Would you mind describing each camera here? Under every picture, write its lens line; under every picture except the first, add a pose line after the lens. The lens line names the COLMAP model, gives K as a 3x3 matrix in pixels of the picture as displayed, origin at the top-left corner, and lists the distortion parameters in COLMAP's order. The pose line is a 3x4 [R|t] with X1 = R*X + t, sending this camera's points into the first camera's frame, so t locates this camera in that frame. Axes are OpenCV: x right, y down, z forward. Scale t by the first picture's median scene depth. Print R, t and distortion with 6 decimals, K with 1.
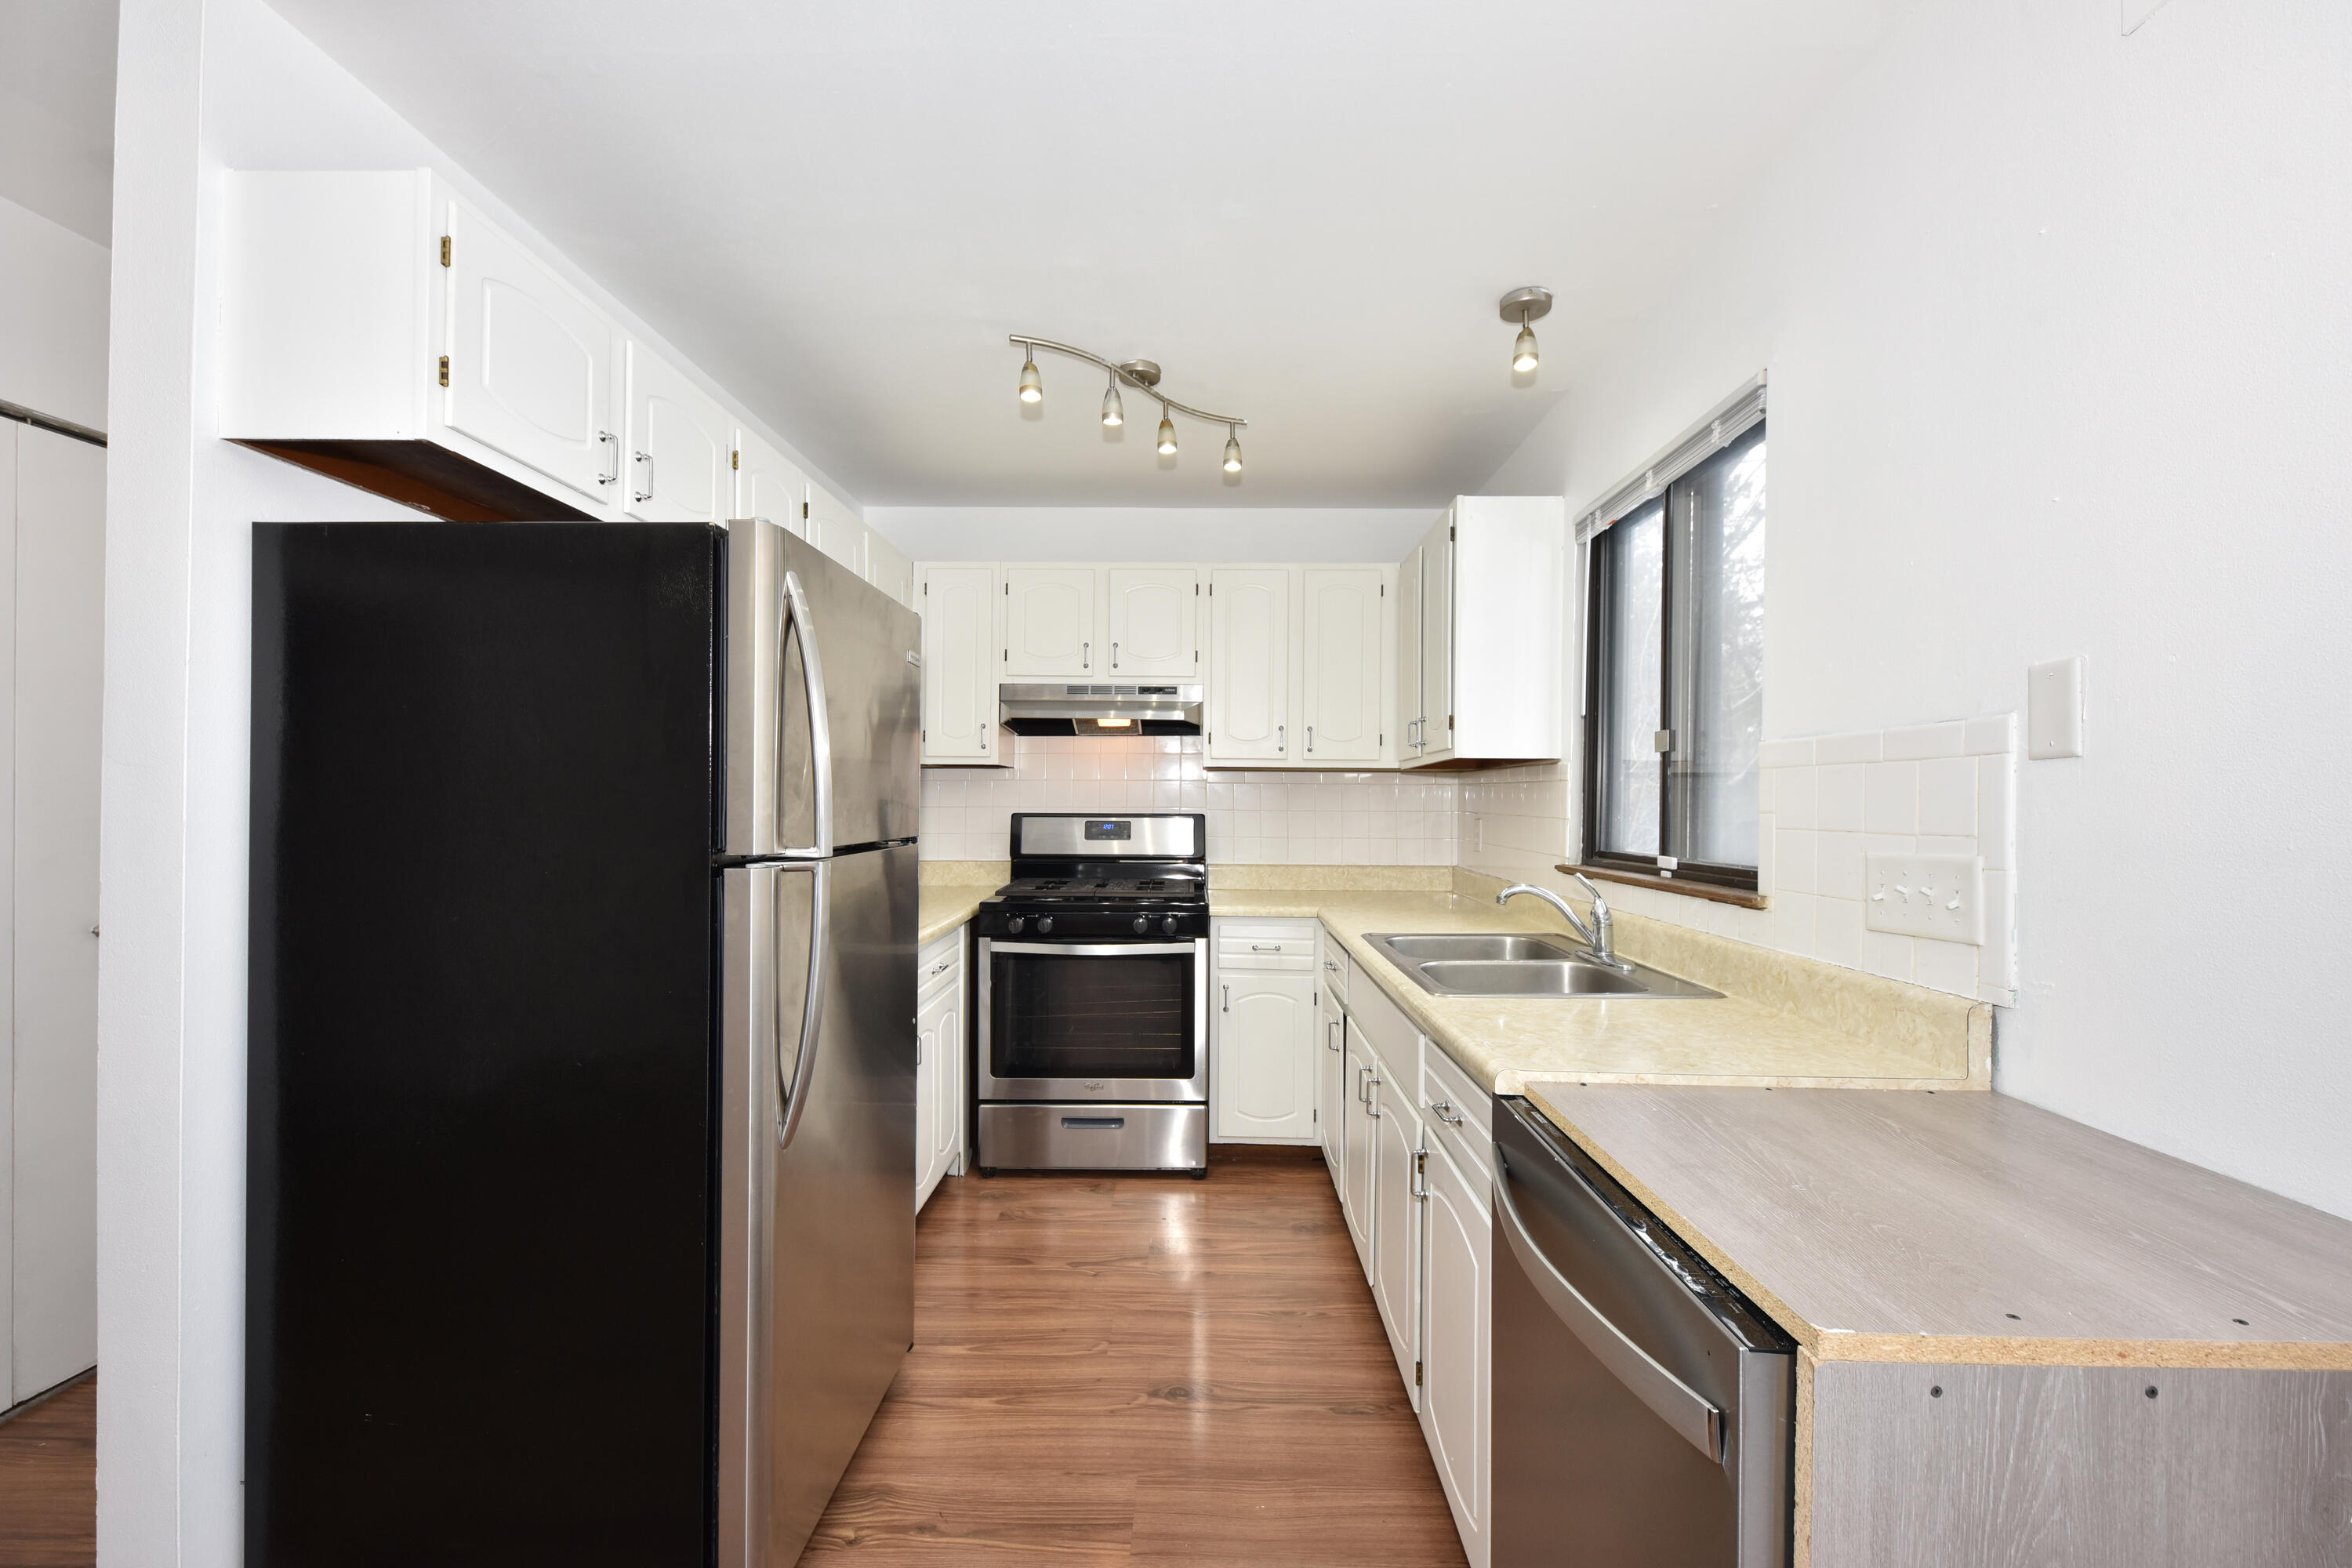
lens RADIAL K [[941.4, 0, 1167.9], [0, 941.4, 796.9], [0, 0, 1]] dist [0.000490, -0.000390]
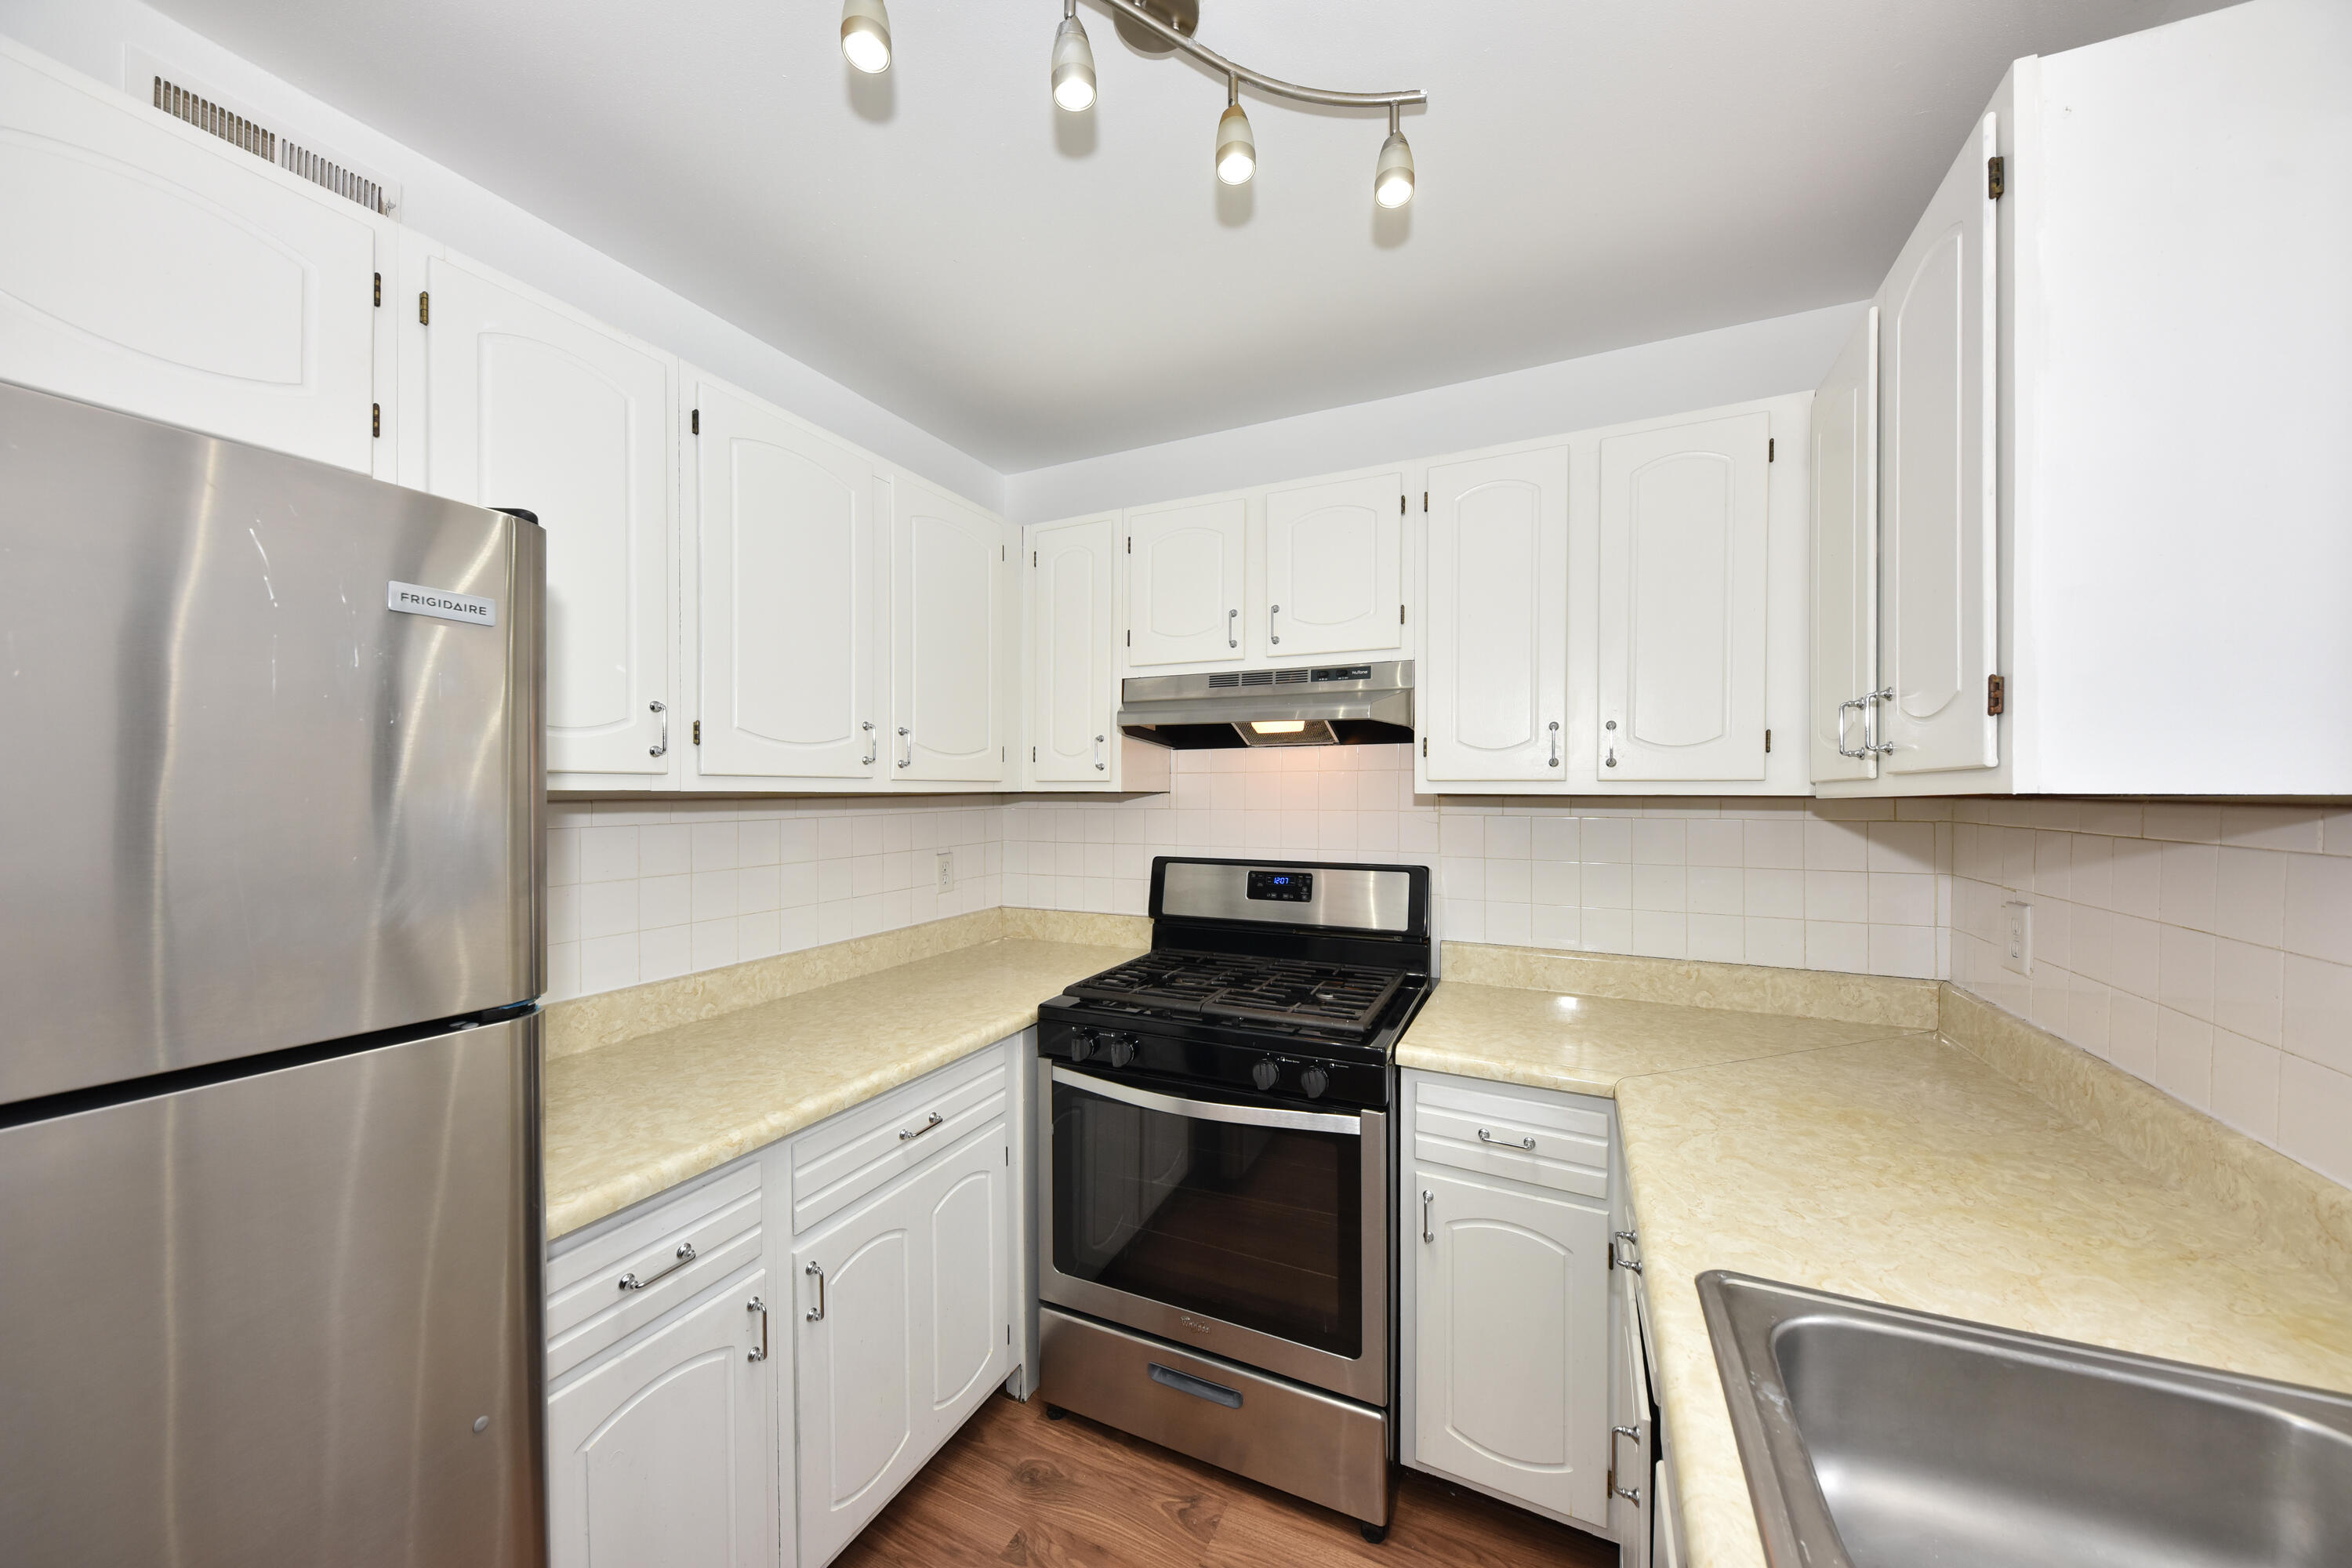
lens RADIAL K [[806.5, 0, 1172.4], [0, 806.5, 796.3], [0, 0, 1]] dist [0.007242, -0.004871]
pose [[0.914009, -0.003124, -0.405683, 0.123201], [0.005675, 0.999971, 0.005085, -0.039392], [0.405655, -0.006950, 0.914000, 0.528750]]
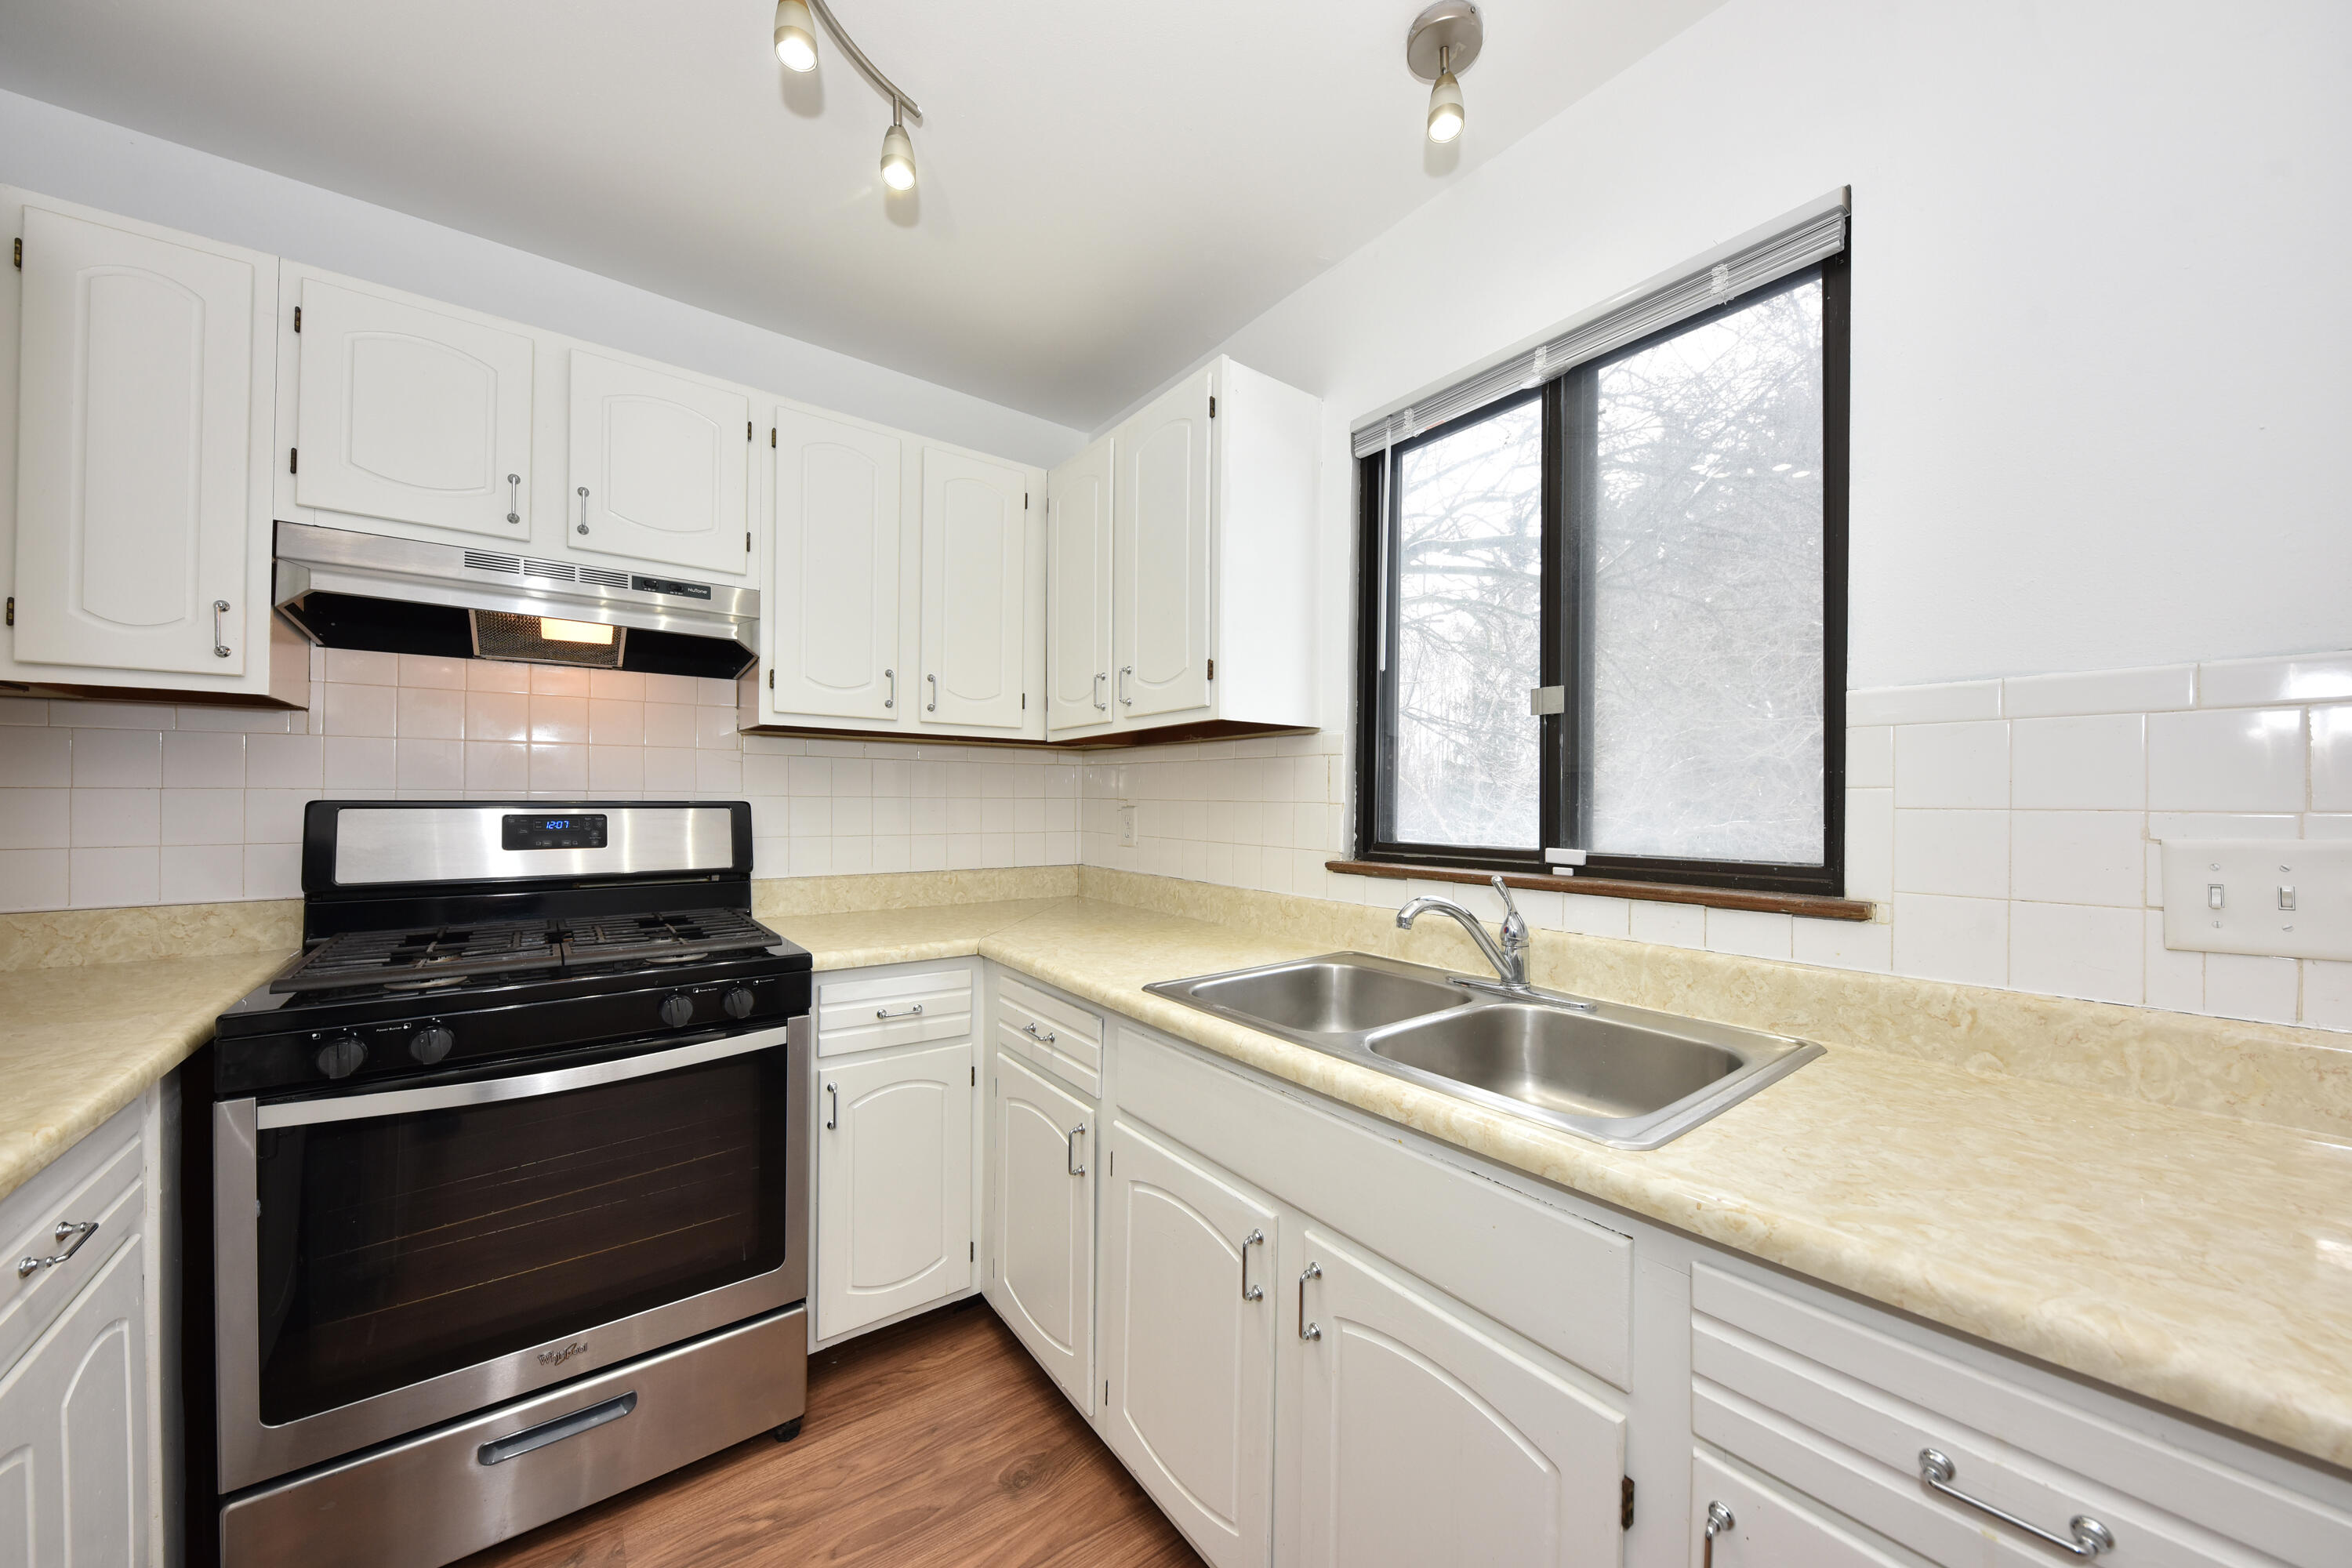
lens RADIAL K [[833.2, 0, 1178.2], [0, 833.2, 797.1], [0, 0, 1]] dist [0.006118, -0.004145]
pose [[0.778925, 0.001250, 0.627116, -0.104913], [-0.004766, 0.999981, 0.003927, 0.013961], [-0.627099, -0.006047, 0.778916, 0.470391]]
